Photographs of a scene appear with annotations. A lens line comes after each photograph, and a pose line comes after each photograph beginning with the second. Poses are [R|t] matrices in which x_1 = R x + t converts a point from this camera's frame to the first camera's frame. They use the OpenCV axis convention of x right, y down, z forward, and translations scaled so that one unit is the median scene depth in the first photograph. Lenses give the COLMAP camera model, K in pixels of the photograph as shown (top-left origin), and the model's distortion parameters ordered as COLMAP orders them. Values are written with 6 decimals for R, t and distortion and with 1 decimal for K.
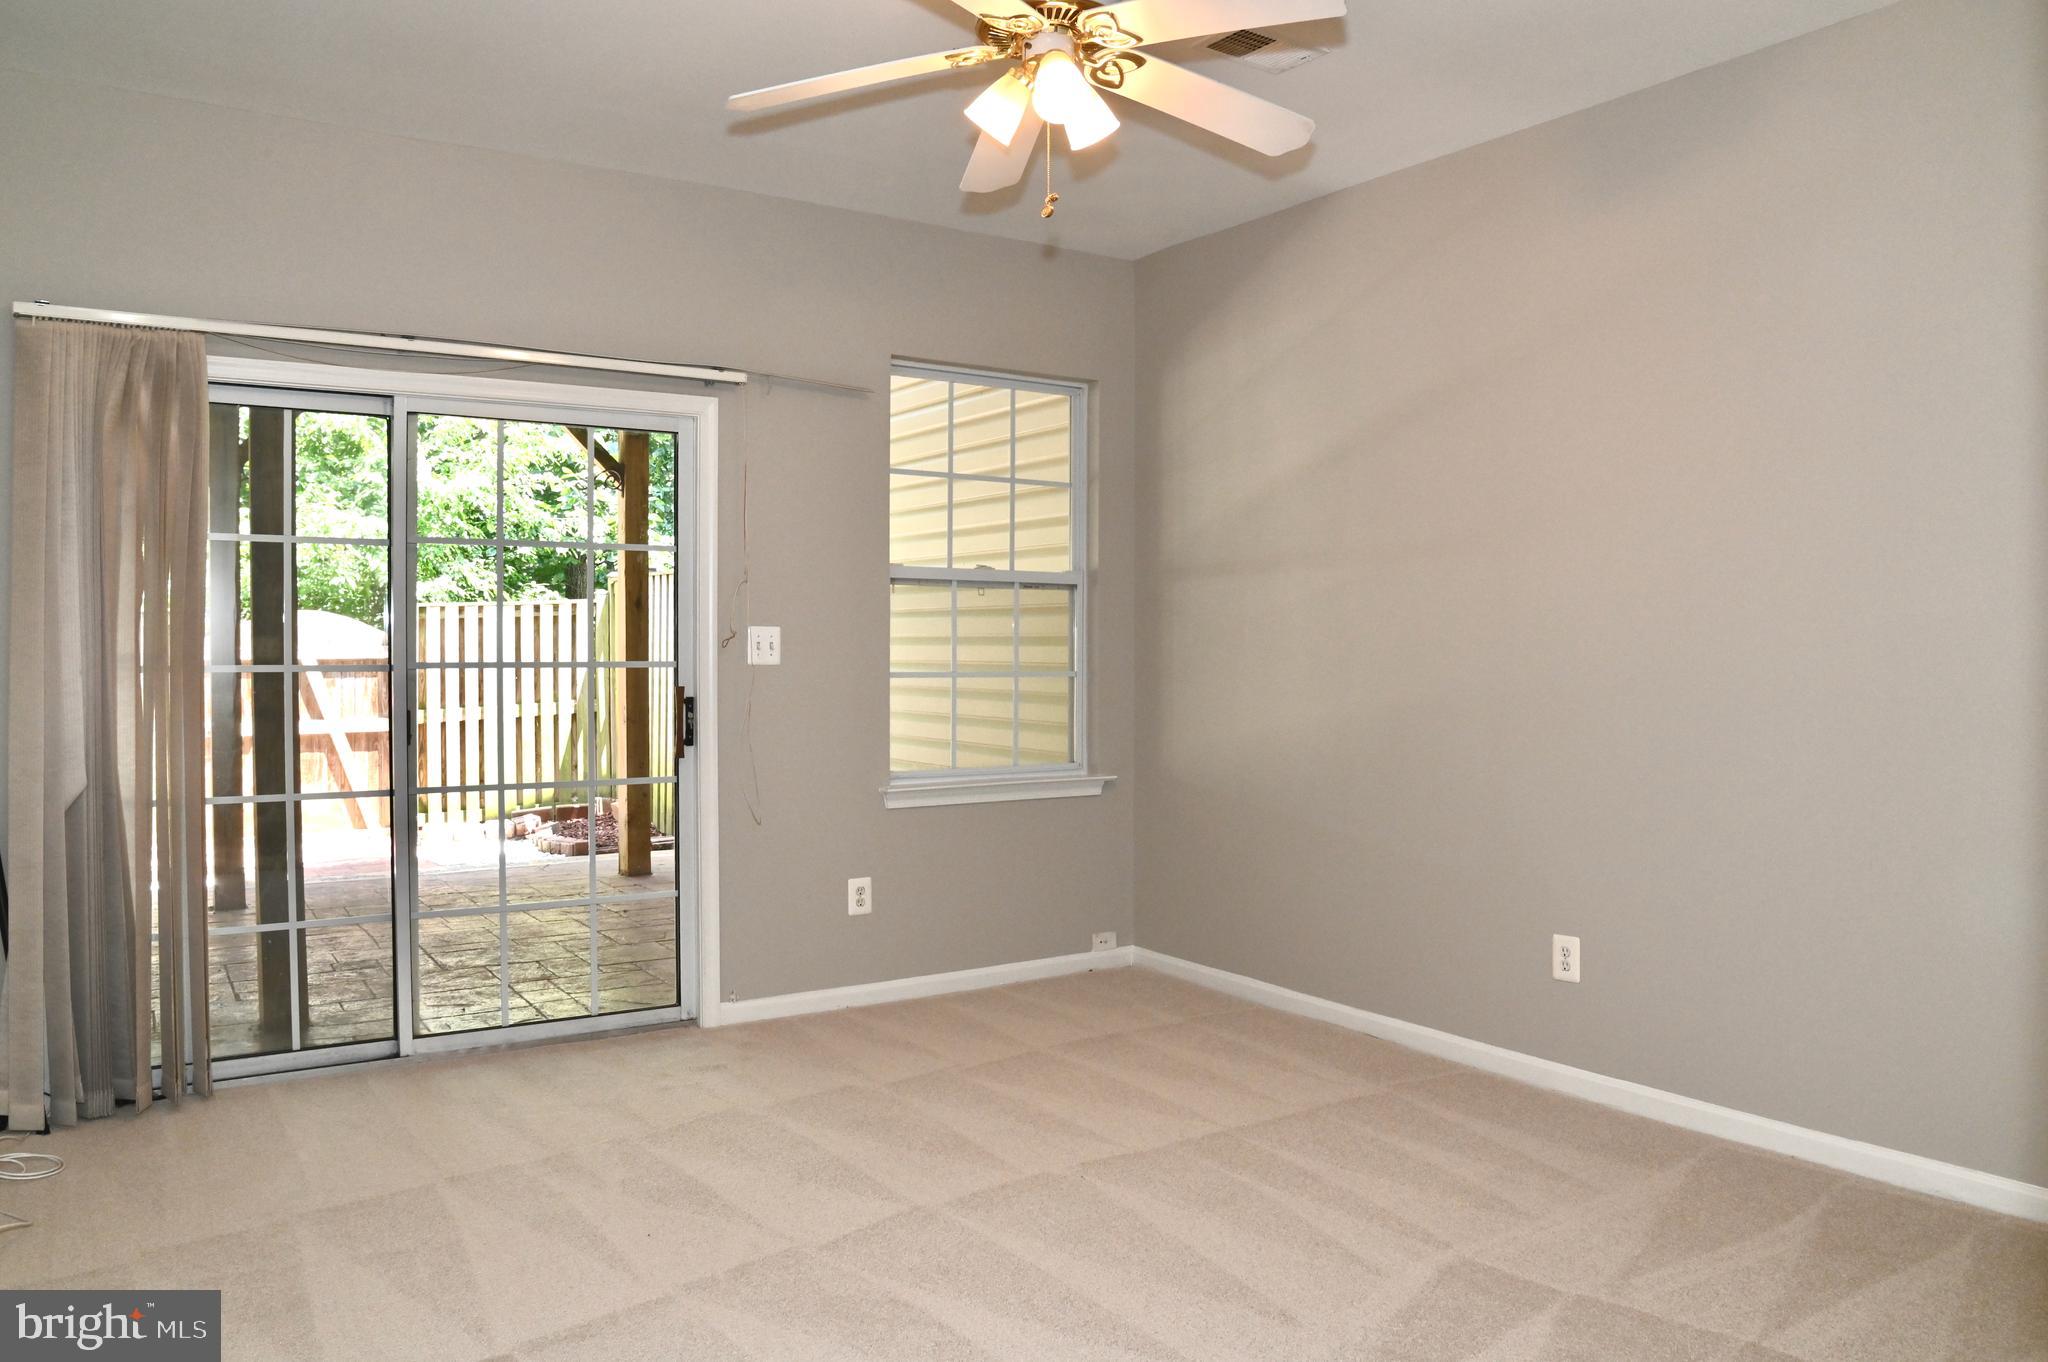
lens RADIAL K [[1444.9, 0, 1017.3], [0, 1444.9, 690.6], [0, 0, 1]] dist [-0.097787, 0.055547]
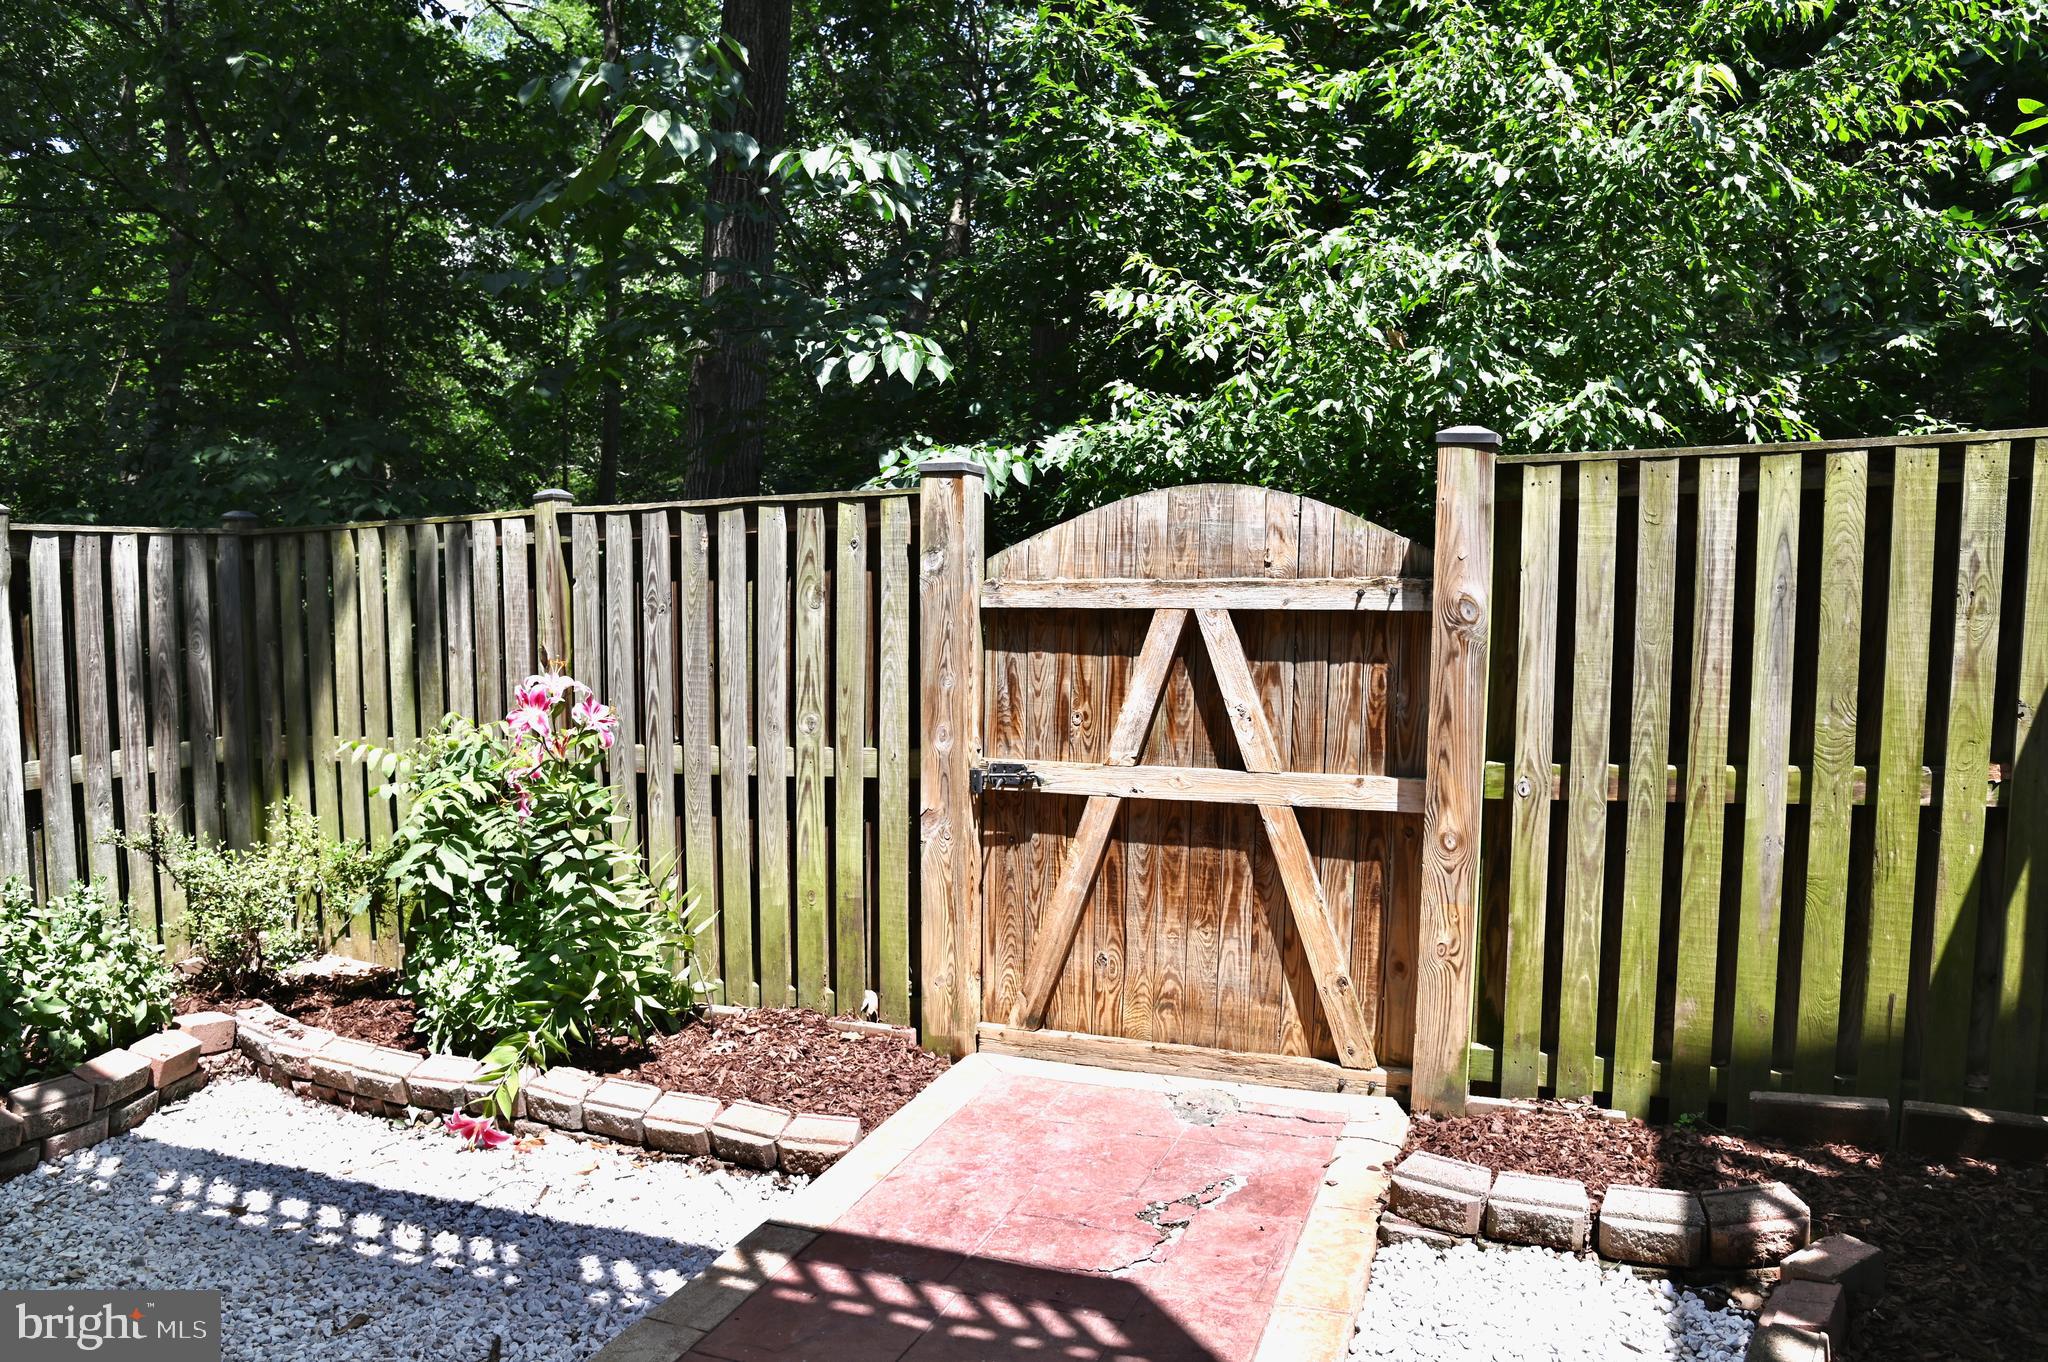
lens RADIAL K [[1444.9, 0, 1006.5], [0, 1444.9, 682.1], [0, 0, 1]] dist [-0.097787, 0.055547]
pose [[0.588989, 0.069468, -0.805149, -0.196736], [-0.019427, 0.997228, 0.071829, -0.027265], [0.807907, -0.026665, 0.588706, 0.655406]]
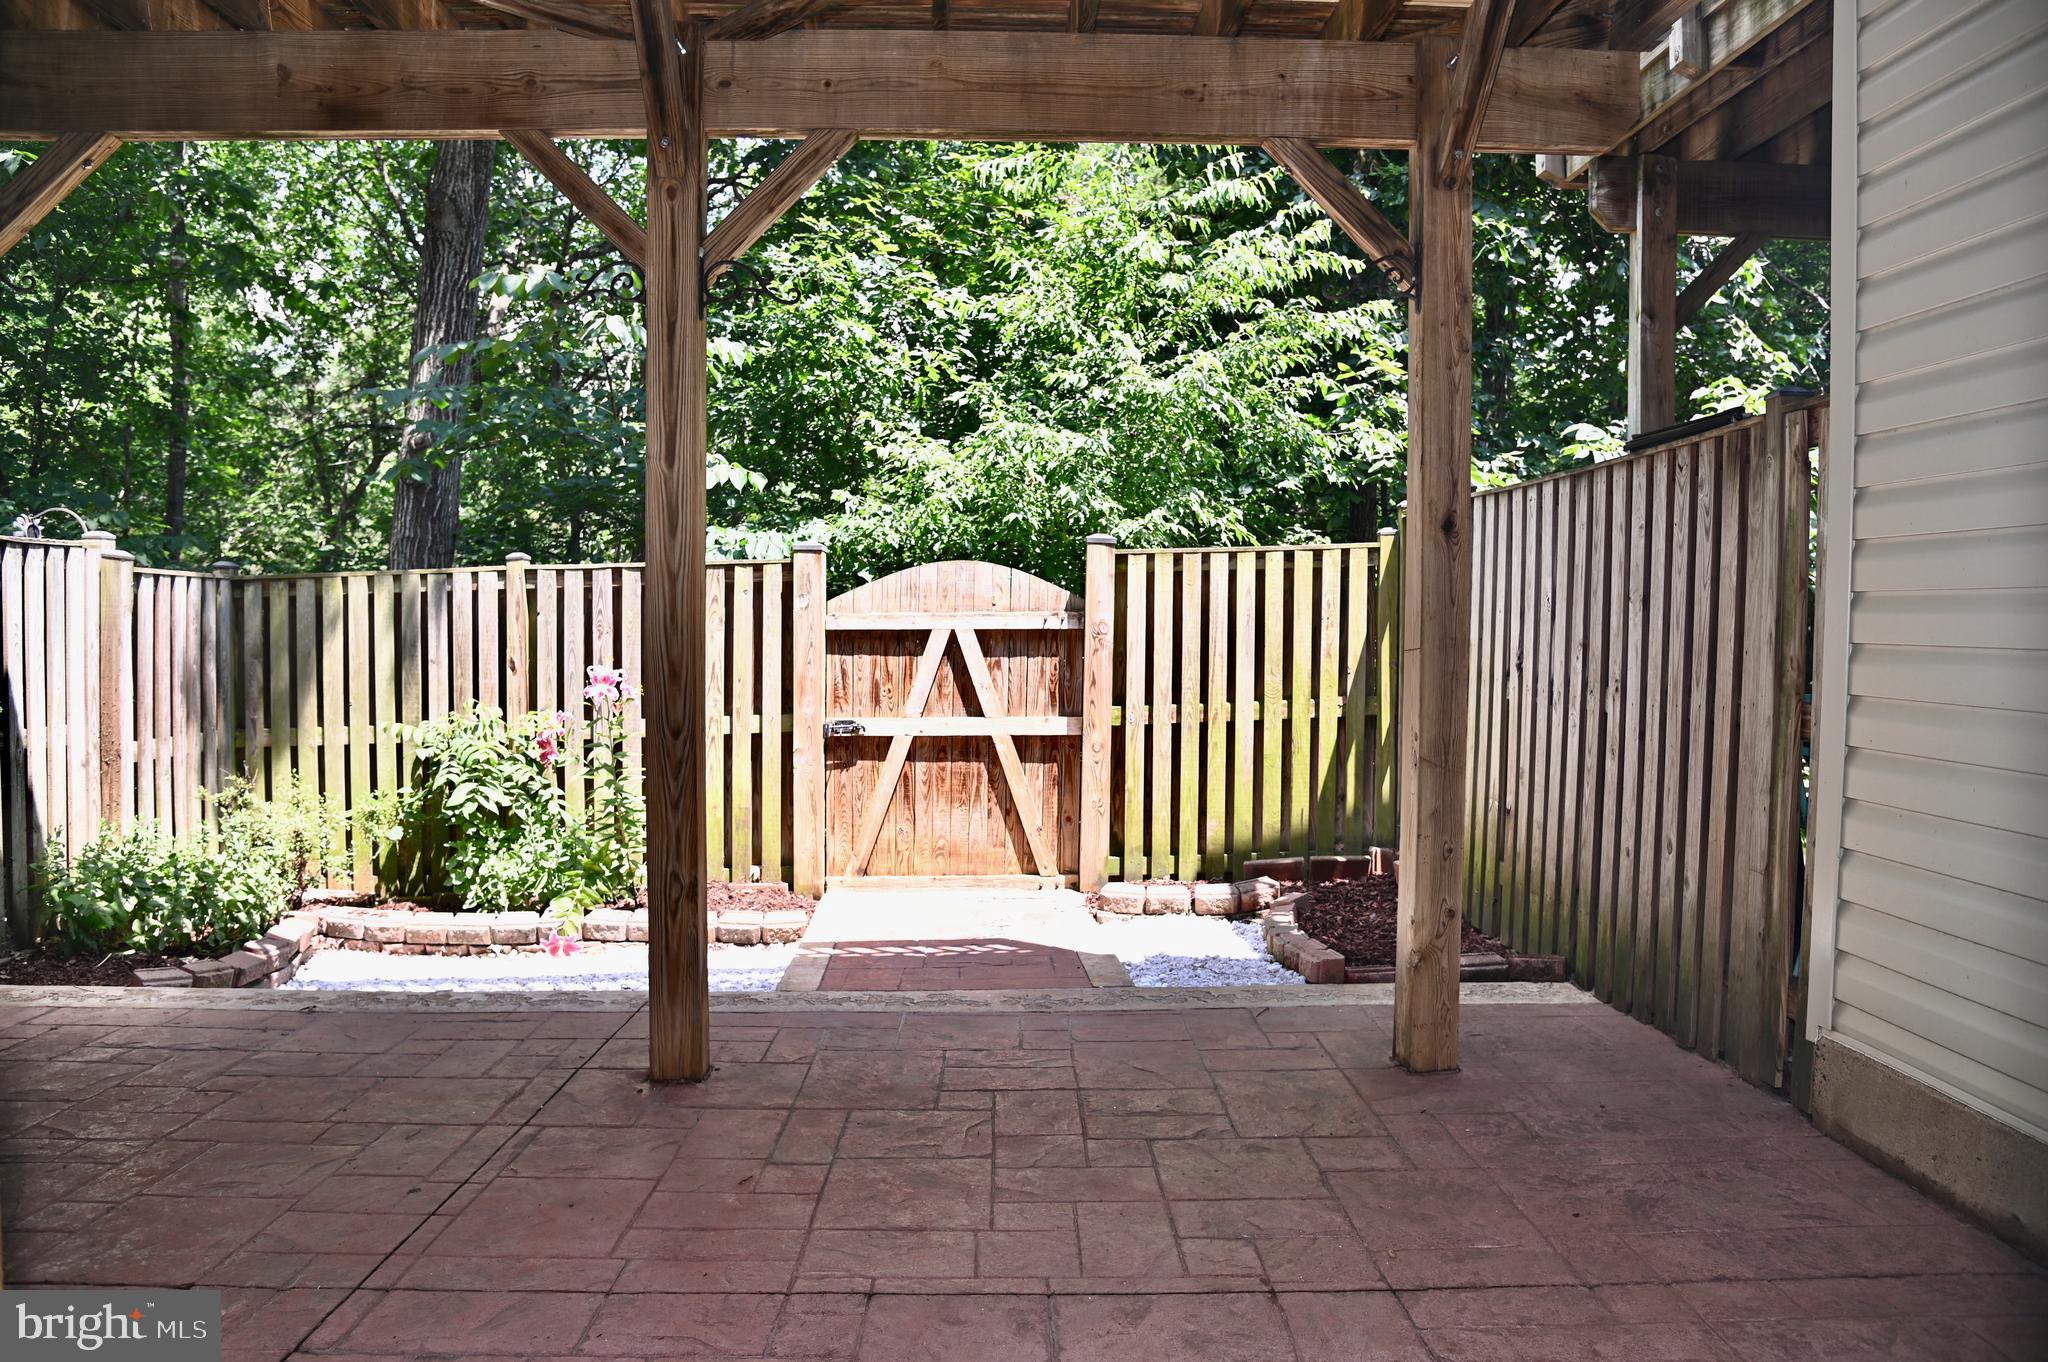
lens RADIAL K [[1444.9, 0, 1026.2], [0, 1444.9, 670.2], [0, 0, 1]] dist [-0.097787, 0.055547]
pose [[0.859548, 0.022071, -0.510578, -0.098896], [-0.017609, 0.999753, 0.013572, -0.011401], [0.510752, -0.002675, 0.859724, 0.362449]]
